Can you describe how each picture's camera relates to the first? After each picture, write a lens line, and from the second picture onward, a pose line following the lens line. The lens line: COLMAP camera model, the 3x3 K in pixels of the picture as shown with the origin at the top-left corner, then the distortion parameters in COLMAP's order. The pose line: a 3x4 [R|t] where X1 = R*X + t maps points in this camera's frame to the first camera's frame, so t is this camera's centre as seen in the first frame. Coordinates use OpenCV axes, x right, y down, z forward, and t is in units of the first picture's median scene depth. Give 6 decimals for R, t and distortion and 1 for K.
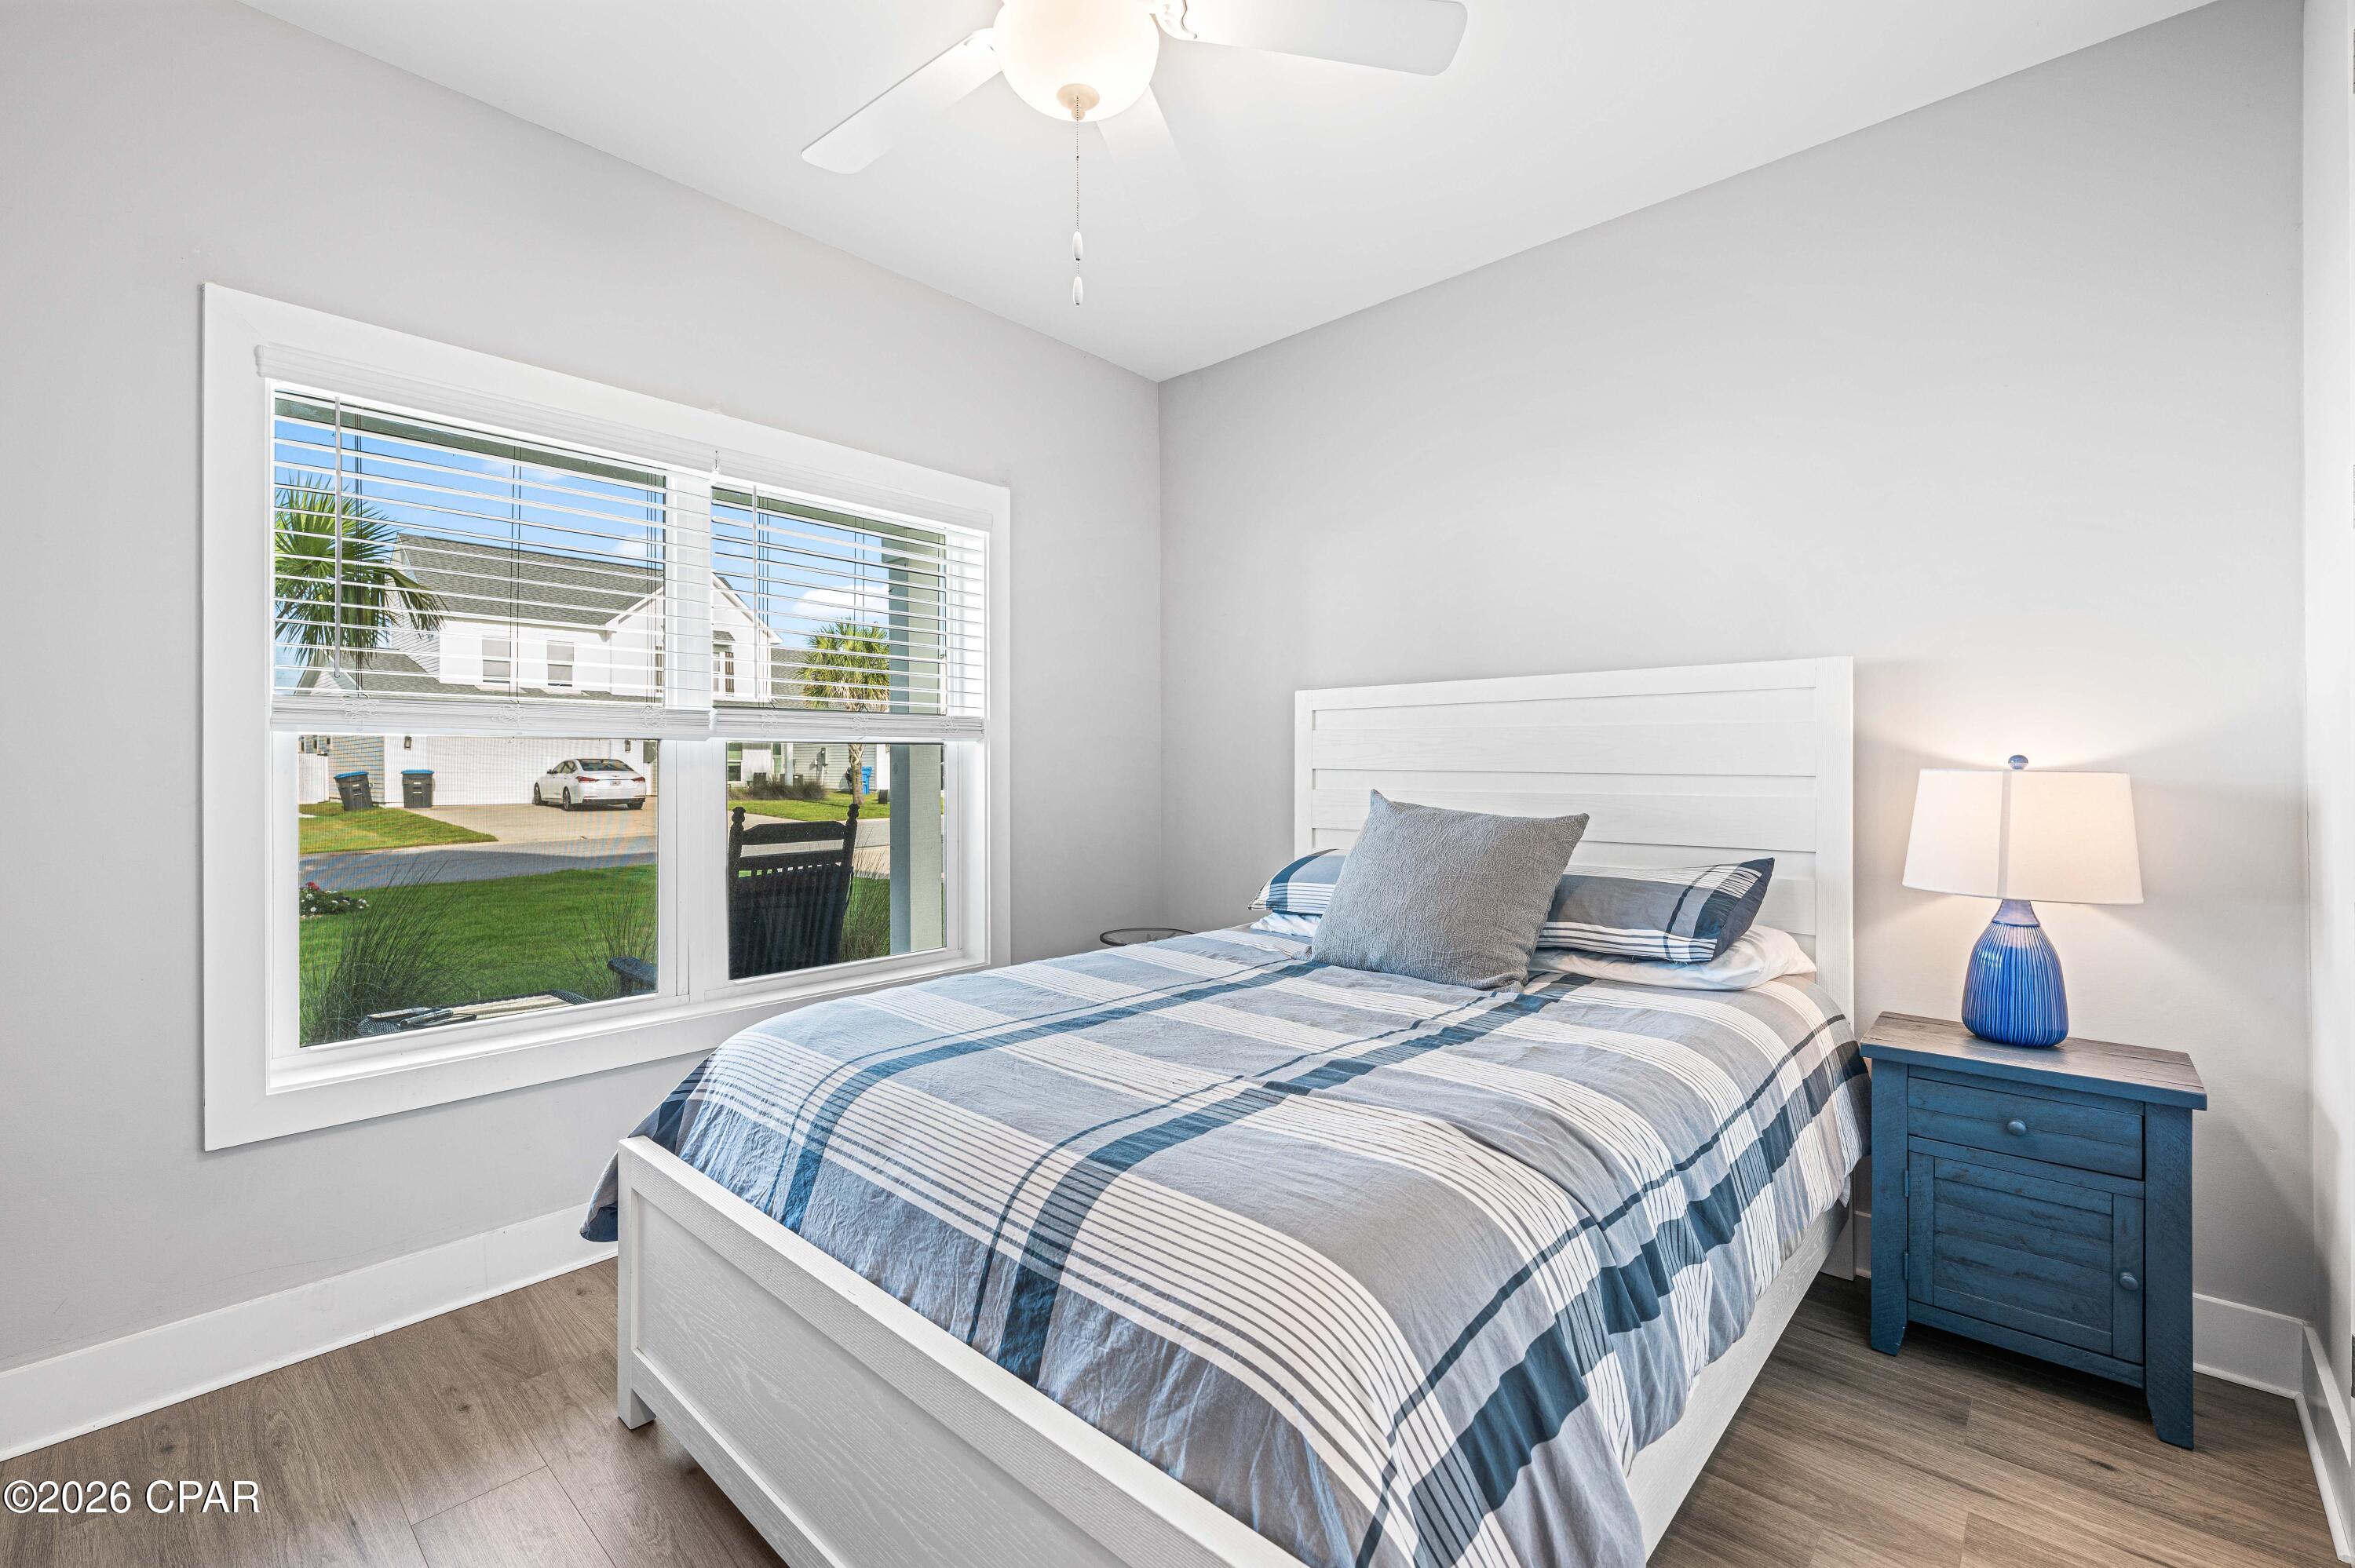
lens RADIAL K [[1009.3, 0, 1183.2], [0, 1009.3, 782.3], [0, 0, 1]] dist [0.001075, 0.000134]
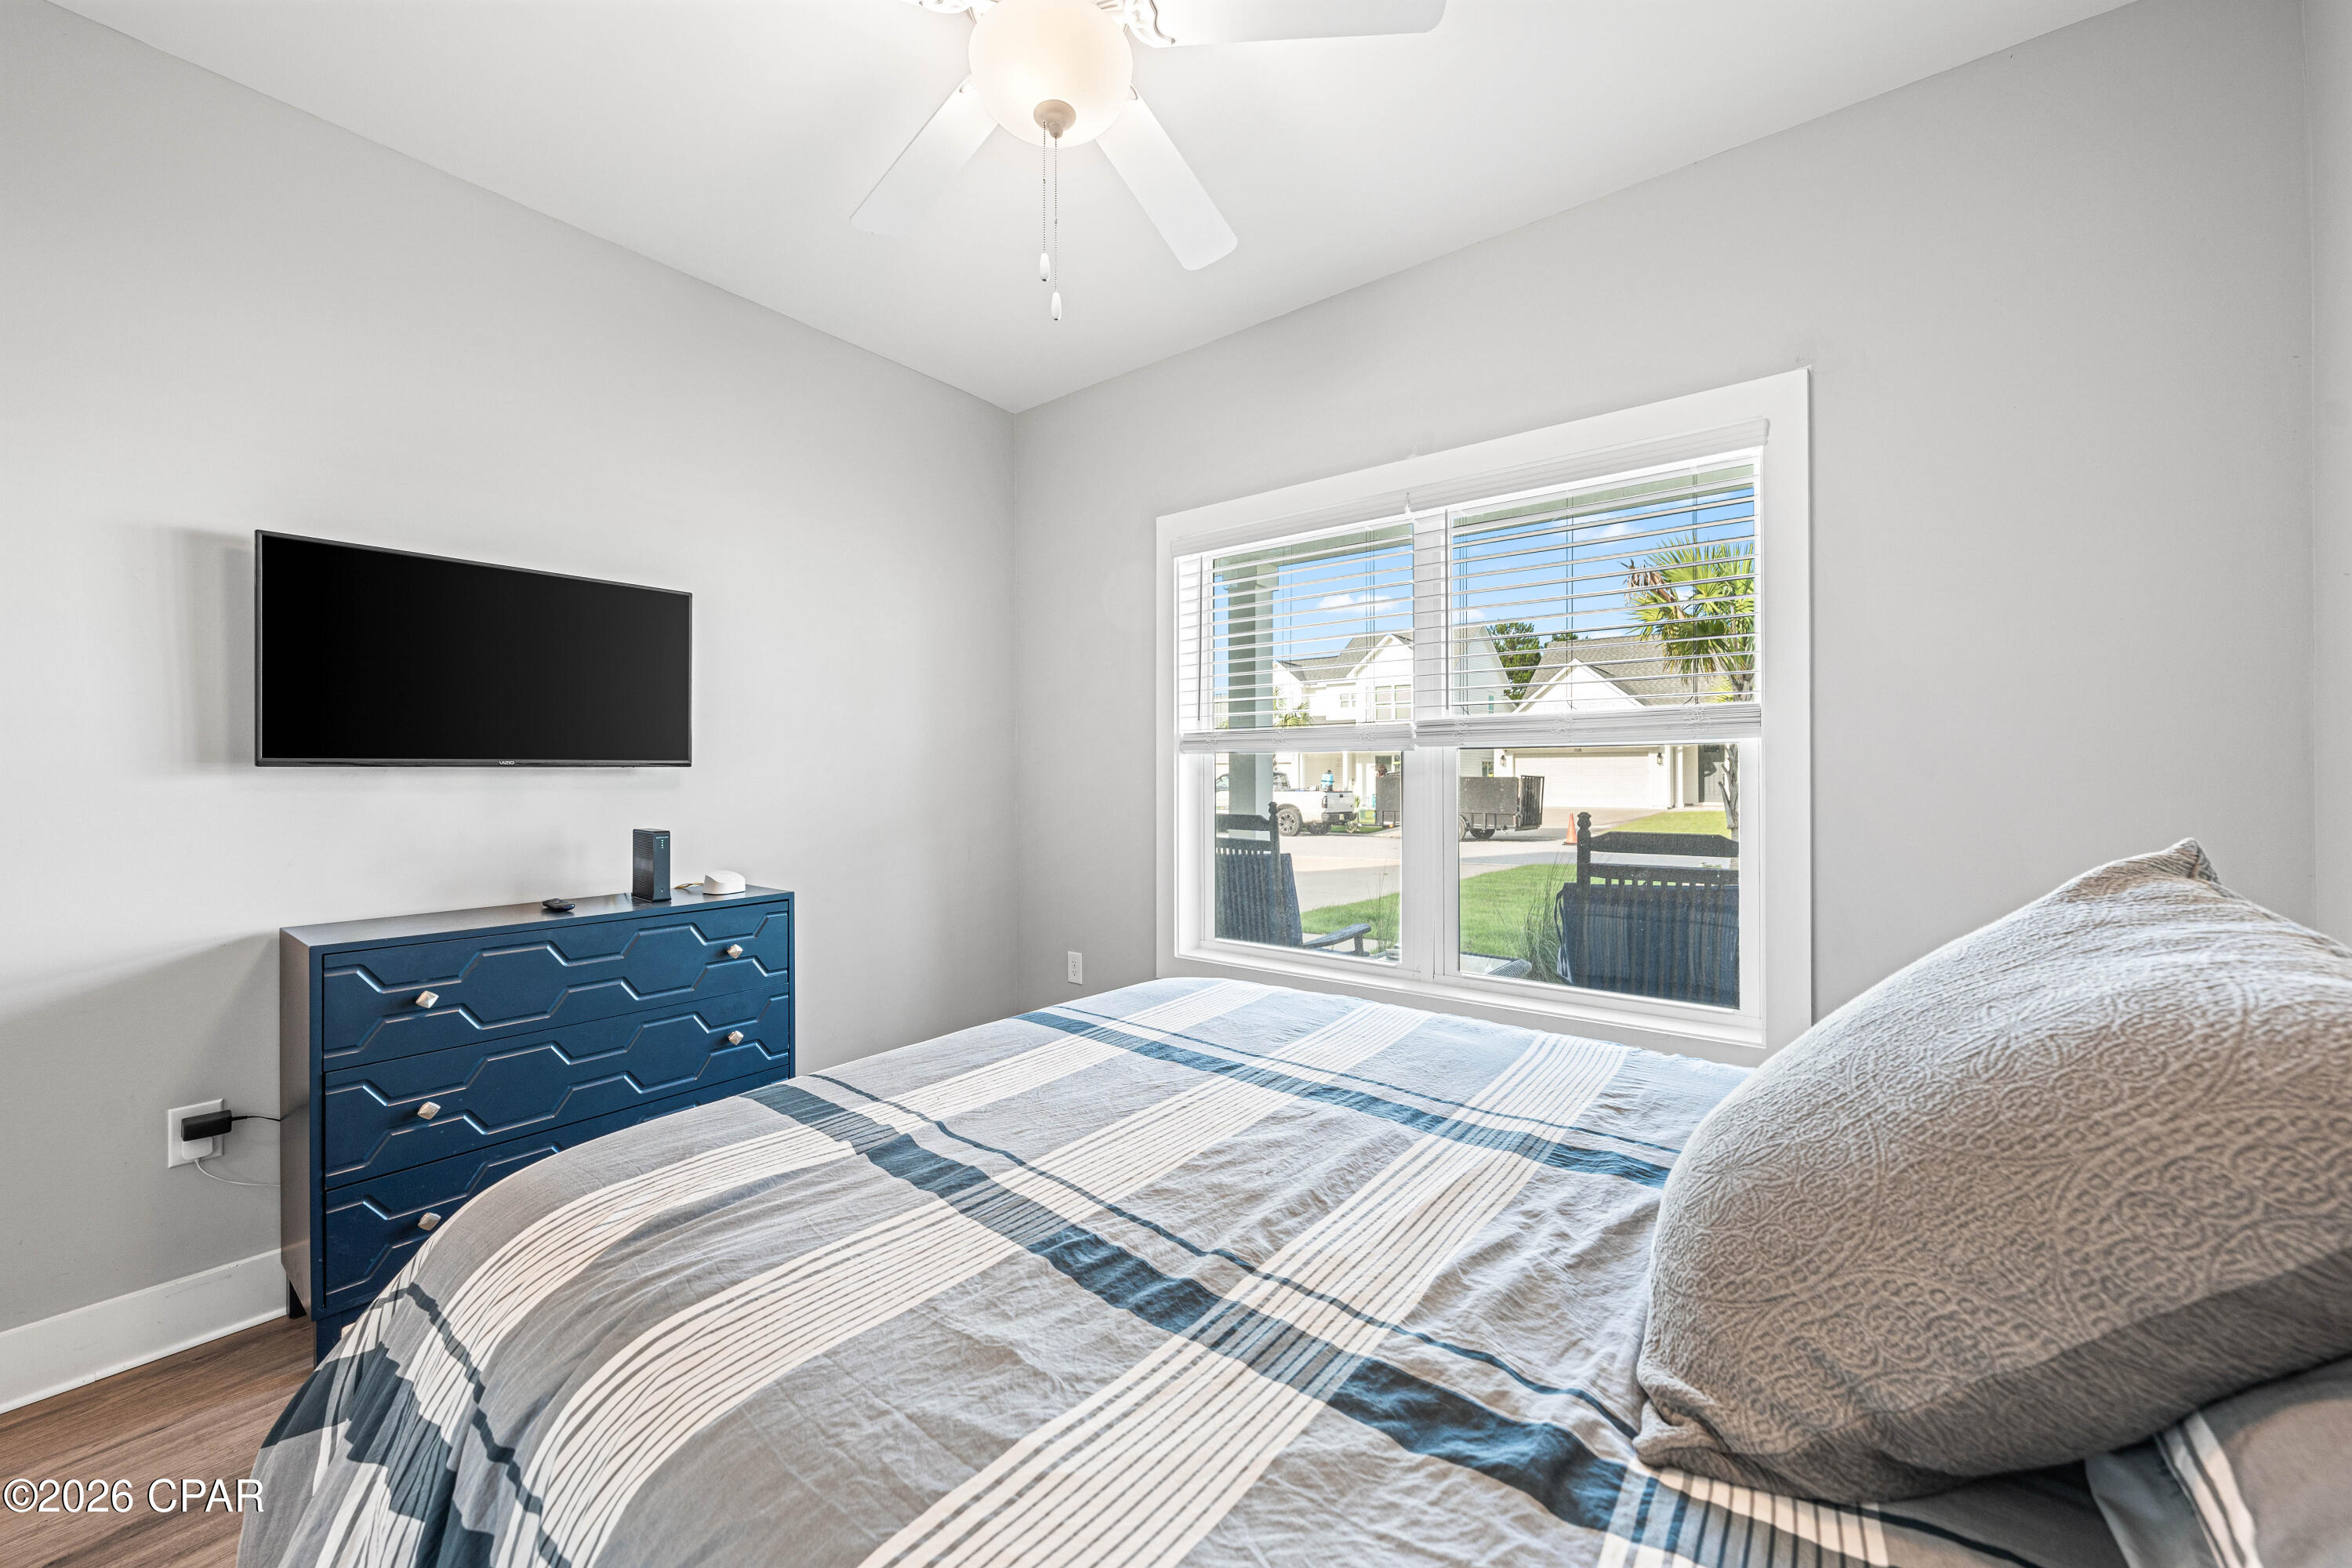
lens RADIAL K [[900.0, 0, 1206.0], [0, 900.0, 774.5], [0, 0, 1]] dist [-0.000388, -0.000004]
pose [[0.078483, 0.000489, -0.996915, 0.723259], [-0.008710, 0.999962, -0.000195, -0.016922], [0.996877, 0.008698, 0.078485, 0.969991]]
